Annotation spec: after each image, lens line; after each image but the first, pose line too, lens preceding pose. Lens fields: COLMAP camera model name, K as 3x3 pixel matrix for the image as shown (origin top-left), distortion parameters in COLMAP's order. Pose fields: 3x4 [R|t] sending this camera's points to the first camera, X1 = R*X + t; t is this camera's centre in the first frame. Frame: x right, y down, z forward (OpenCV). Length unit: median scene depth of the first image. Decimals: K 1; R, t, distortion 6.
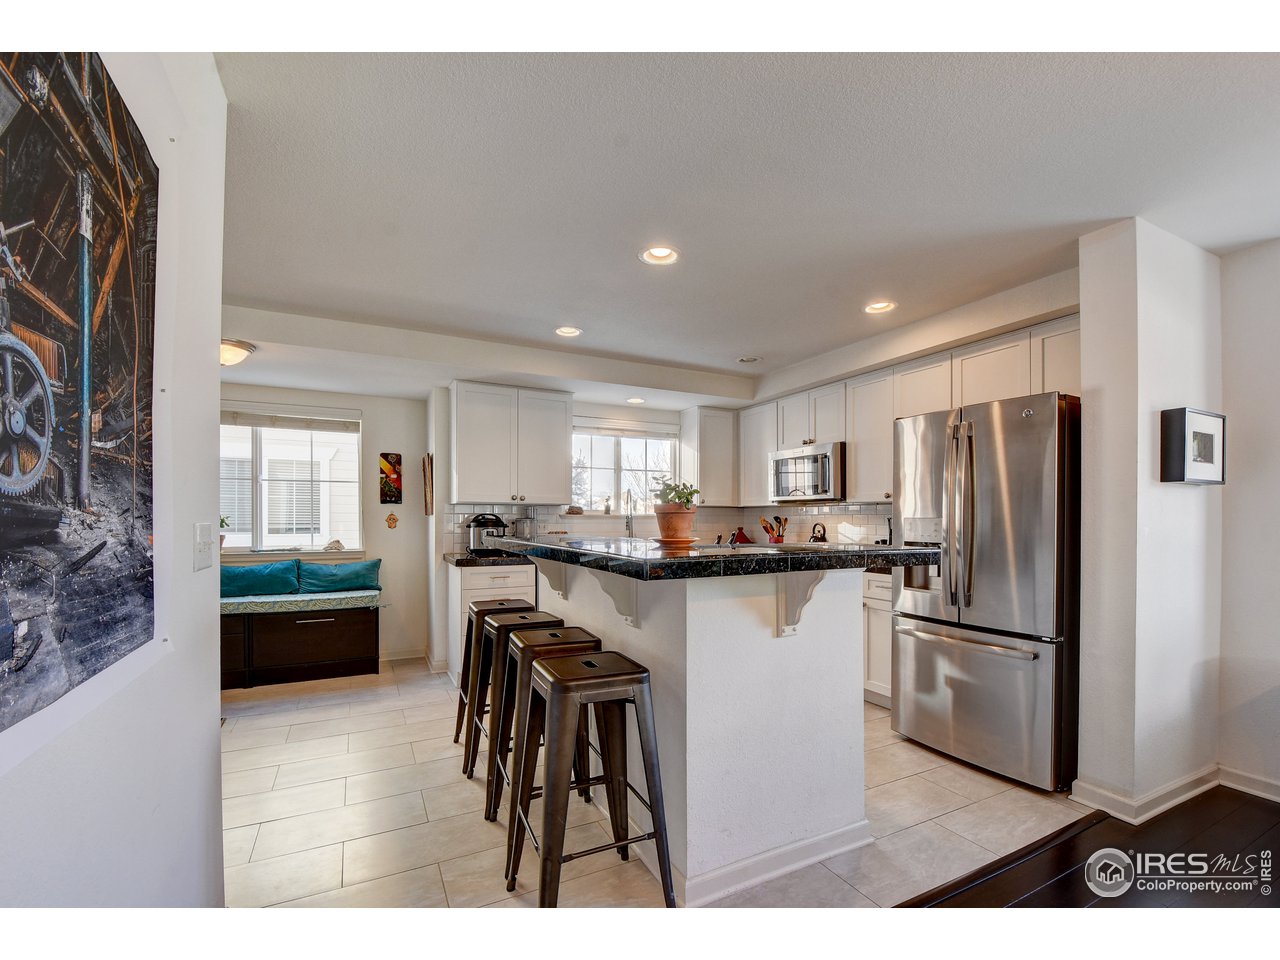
lens RADIAL K [[564.9, 0, 655.0], [0, 564.9, 518.3], [0, 0, 1]] dist [0.019871, -0.025183]
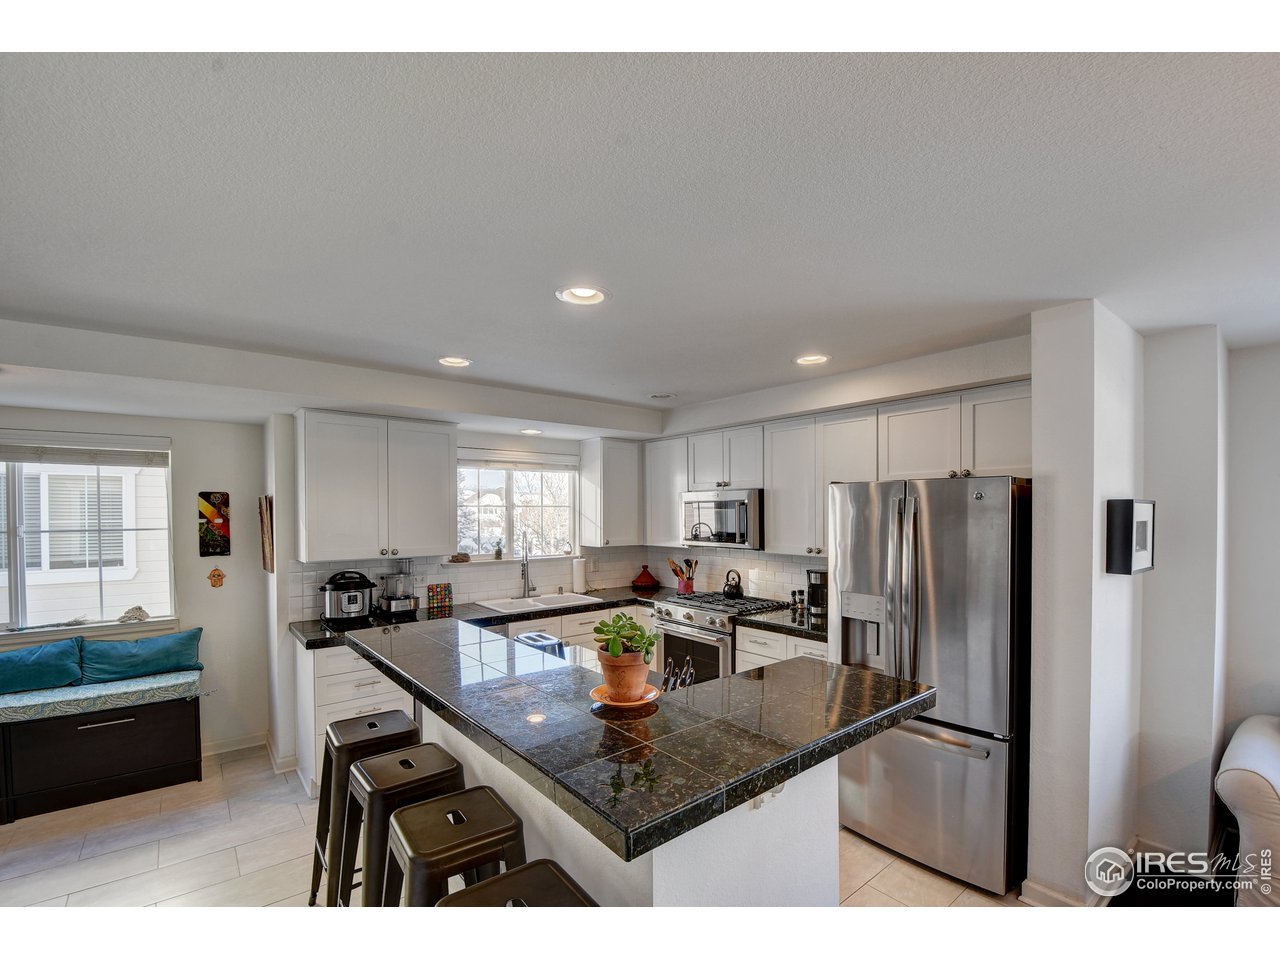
lens RADIAL K [[564.9, 0, 655.0], [0, 564.9, 518.3], [0, 0, 1]] dist [0.019871, -0.025183]
pose [[0.977265, -0.008443, 0.211856, -0.037192], [0.006405, 0.999926, 0.010306, -0.089704], [-0.211927, -0.008714, 0.977247, 0.109456]]
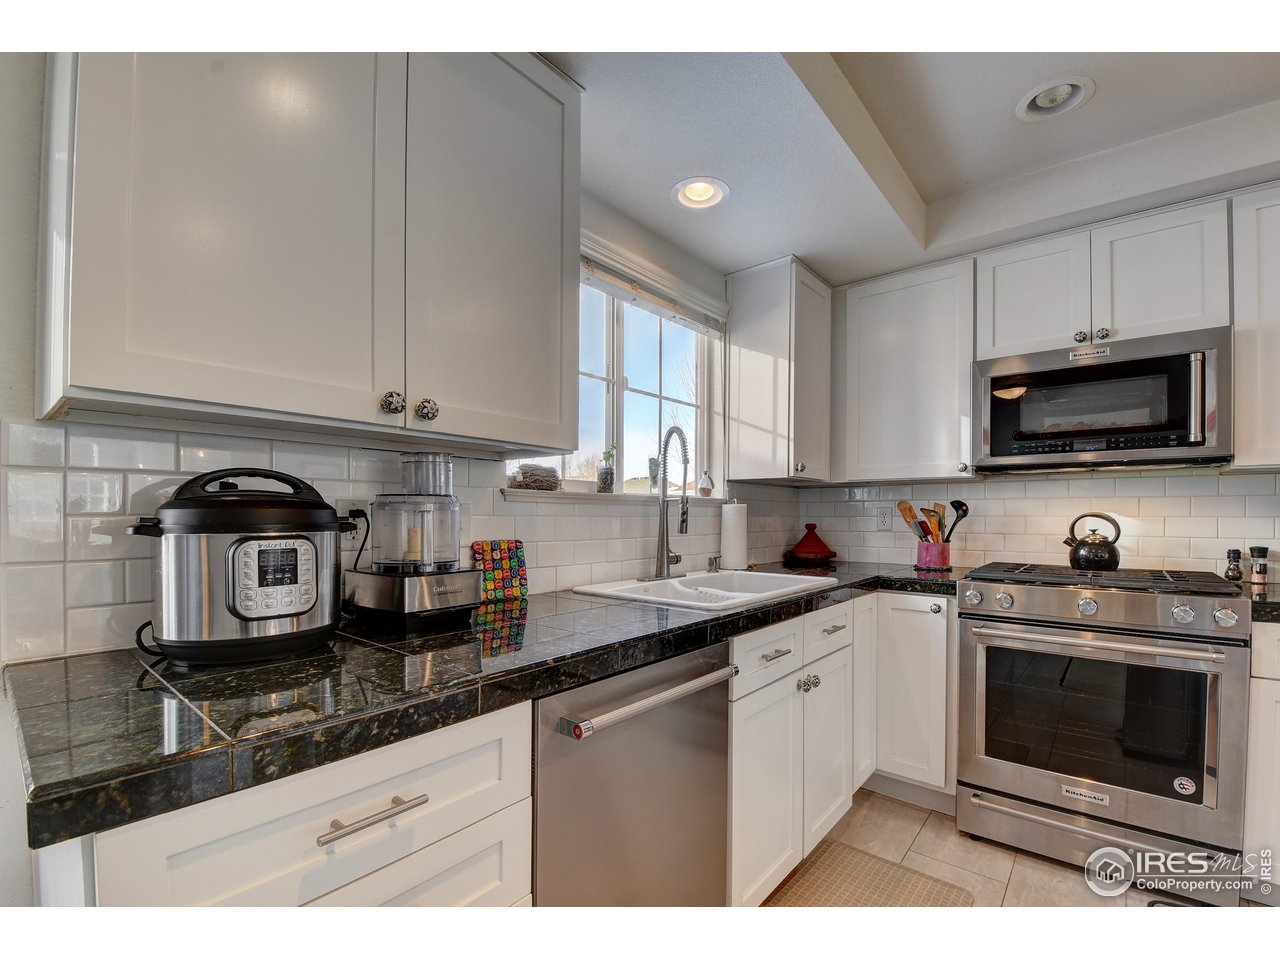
lens RADIAL K [[564.9, 0, 655.0], [0, 564.9, 518.3], [0, 0, 1]] dist [0.019871, -0.025183]
pose [[0.917602, -0.003150, 0.397488, -0.238035], [0.001070, 0.999985, 0.005453, 0.009558], [-0.397499, -0.004579, 0.917591, 0.725518]]
